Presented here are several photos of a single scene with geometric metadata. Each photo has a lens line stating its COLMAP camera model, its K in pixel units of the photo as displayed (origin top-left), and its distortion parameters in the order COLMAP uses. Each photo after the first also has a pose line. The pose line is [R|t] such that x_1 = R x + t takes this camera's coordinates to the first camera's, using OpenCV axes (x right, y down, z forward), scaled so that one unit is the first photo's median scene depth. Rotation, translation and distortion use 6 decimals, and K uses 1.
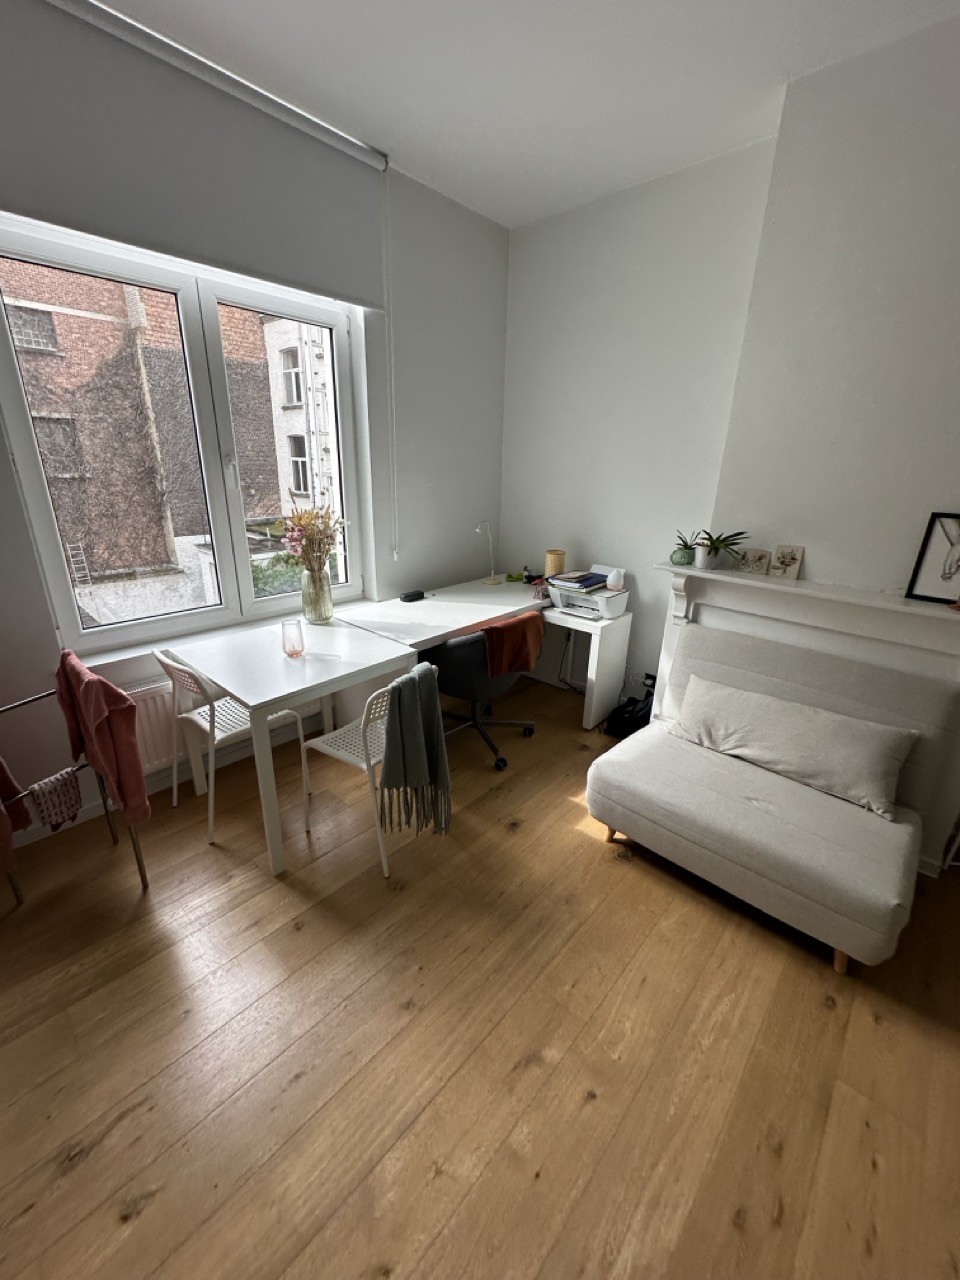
lens RADIAL K [[509.7, 0, 481.6], [0, 509.7, 639.2], [0, 0, 1]] dist [-0.003566, 0.000676]
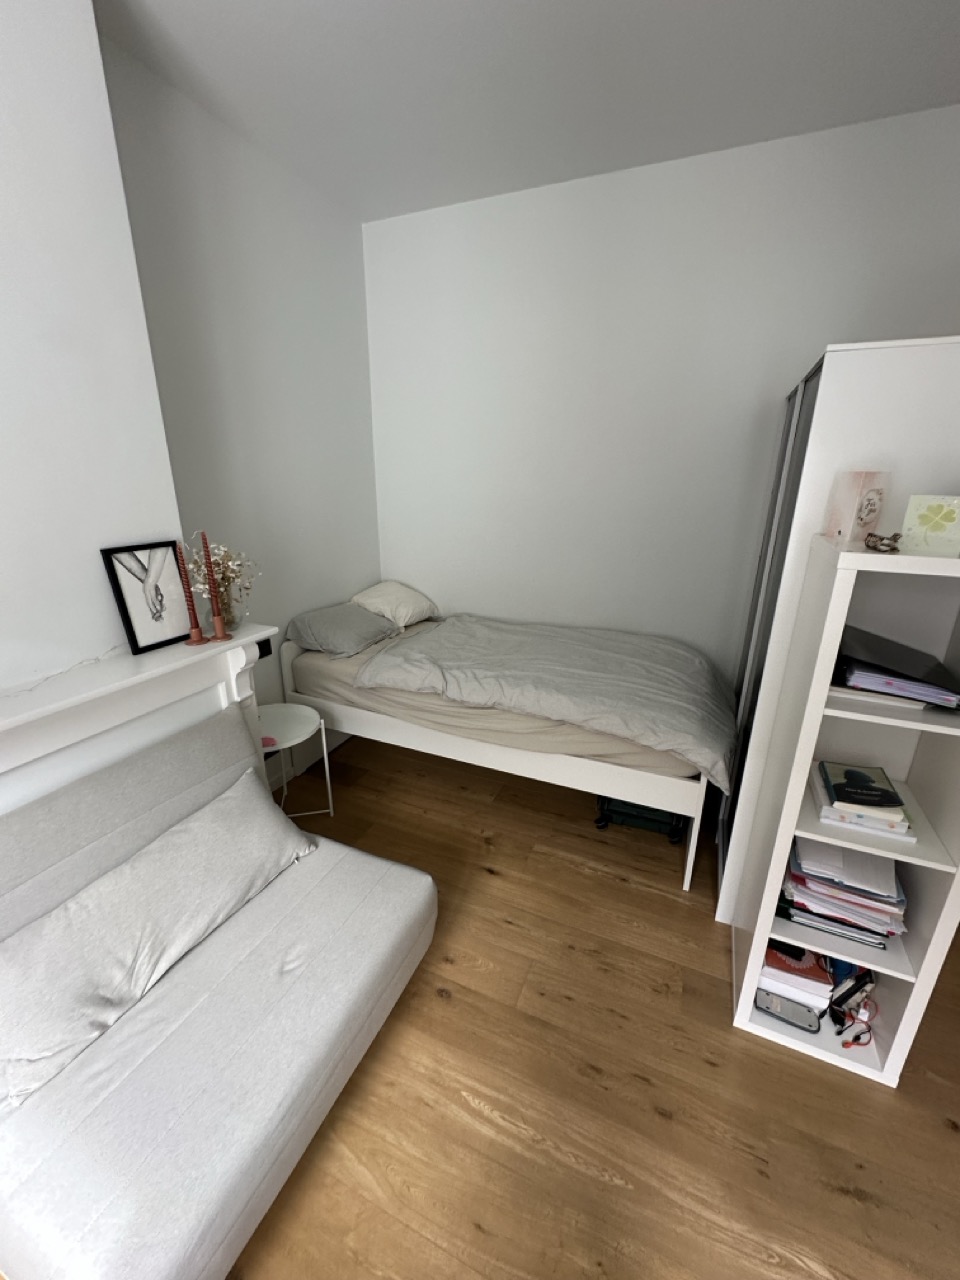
lens RADIAL K [[509.7, 0, 481.6], [0, 509.7, 639.2], [0, 0, 1]] dist [-0.003566, 0.000676]
pose [[-0.320630, -0.323334, 0.890310, -0.028583], [0.302052, 0.855961, 0.419638, -0.208382], [-0.897753, 0.403468, -0.176783, 0.493774]]
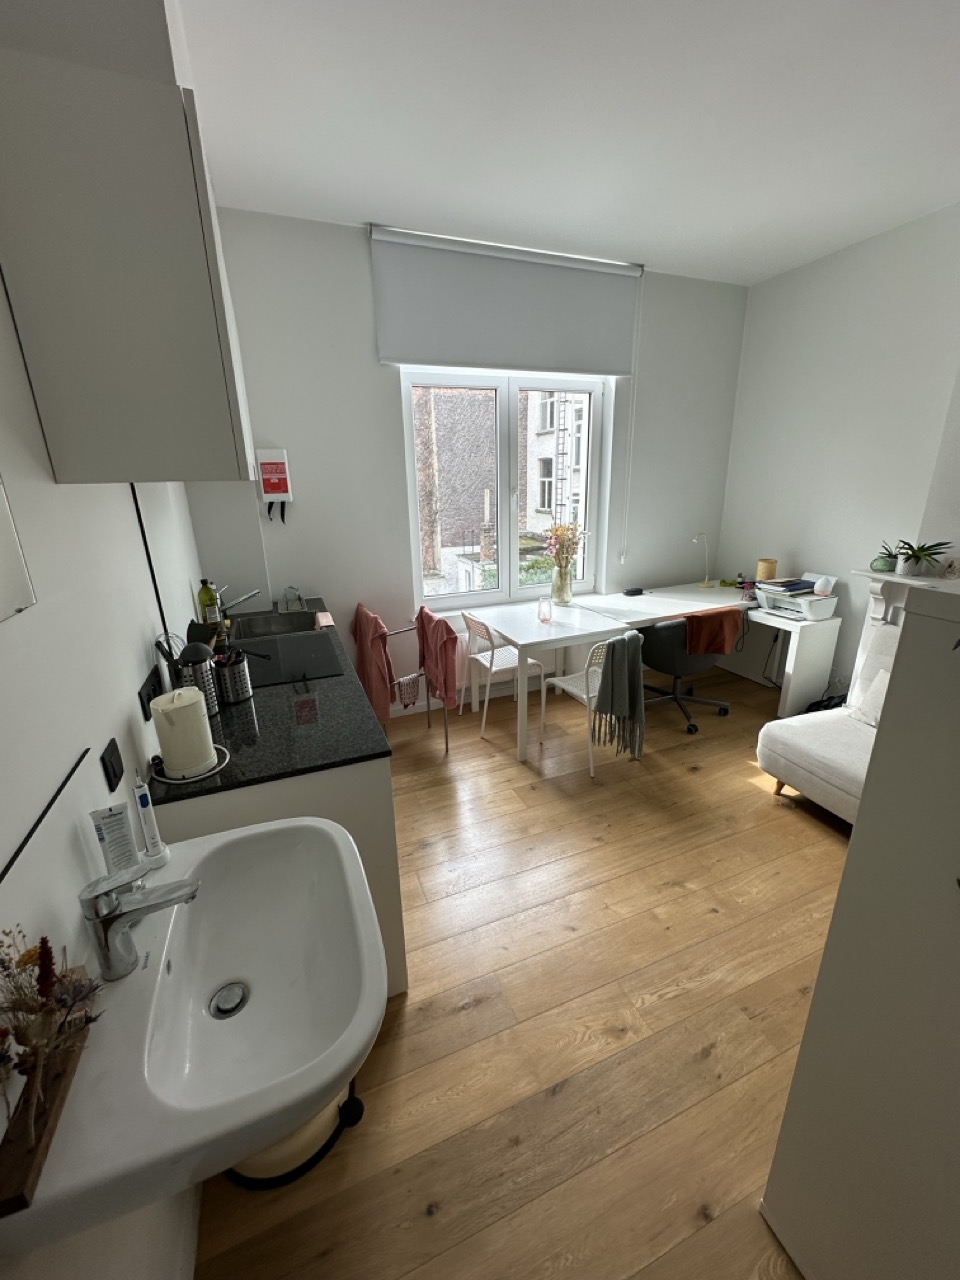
lens RADIAL K [[509.7, 0, 481.6], [0, 509.7, 639.2], [0, 0, 1]] dist [-0.003566, 0.000676]
pose [[0.902715, 0.088441, -0.421052, 0.084389], [-0.100135, 0.994958, -0.005697, 0.095978], [0.418425, 0.047305, 0.907019, -0.372359]]
